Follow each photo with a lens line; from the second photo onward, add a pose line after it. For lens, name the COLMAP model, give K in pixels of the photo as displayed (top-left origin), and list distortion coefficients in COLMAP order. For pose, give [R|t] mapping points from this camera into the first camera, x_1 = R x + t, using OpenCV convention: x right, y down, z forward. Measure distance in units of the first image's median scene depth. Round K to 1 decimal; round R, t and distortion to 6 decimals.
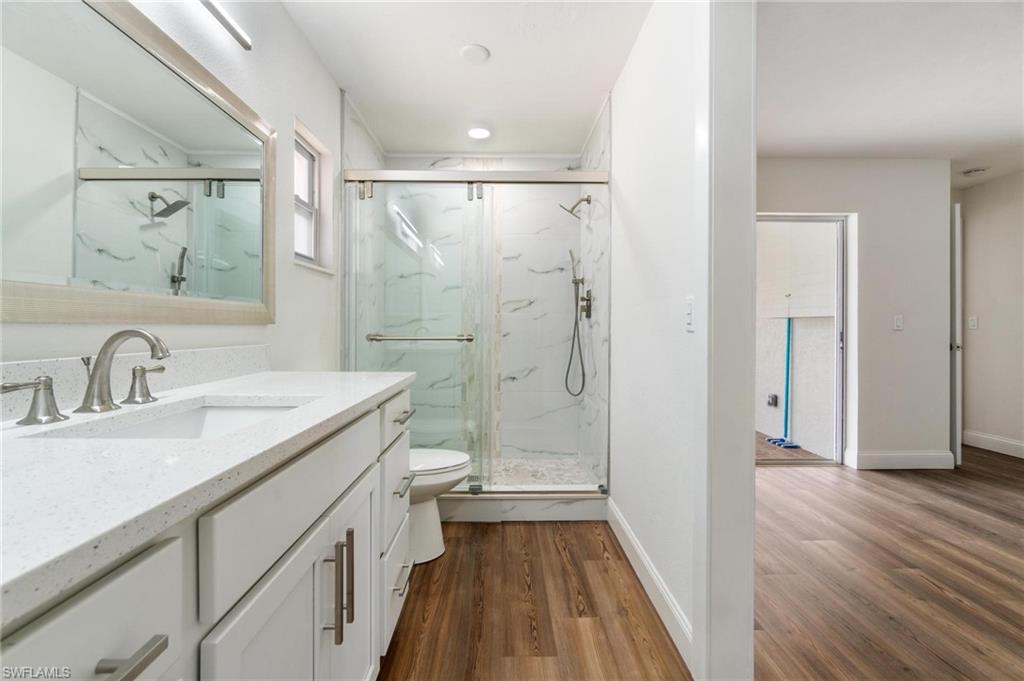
lens RADIAL K [[445.3, 0, 506.1], [0, 445.3, 333.8], [0, 0, 1]] dist [0.001772, 0.000455]
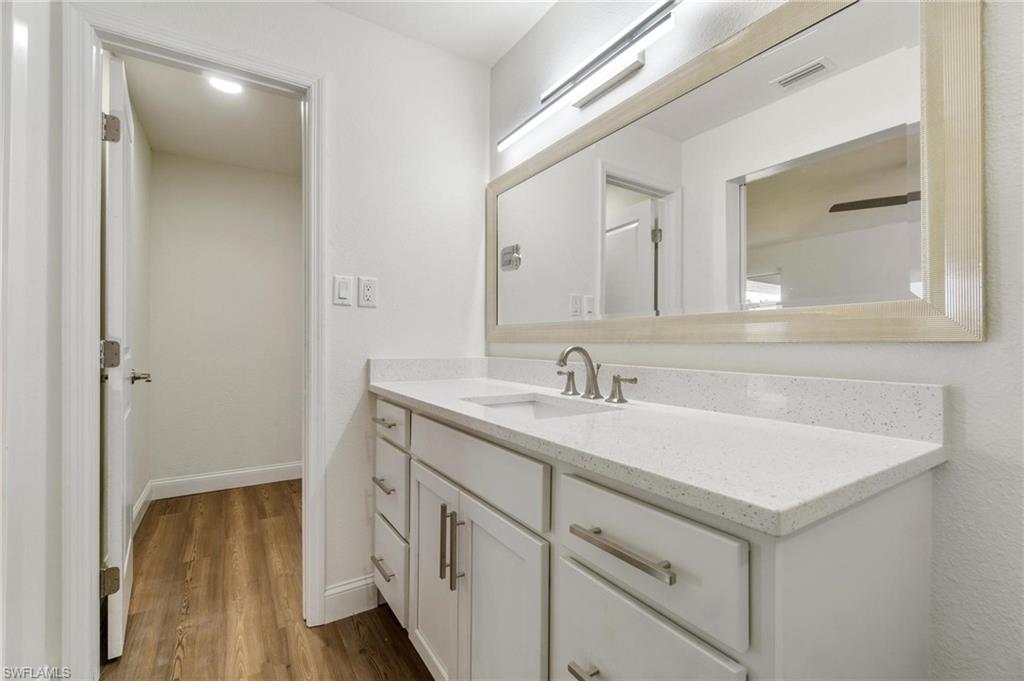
lens RADIAL K [[441.4, 0, 505.3], [0, 441.4, 336.4], [0, 0, 1]] dist [-0.004247, 0.000380]
pose [[-0.850909, 0.025781, -0.524680, 0.168308], [0.016608, 0.999616, 0.022183, -0.084014], [0.525050, 0.010162, -0.851011, 2.059903]]
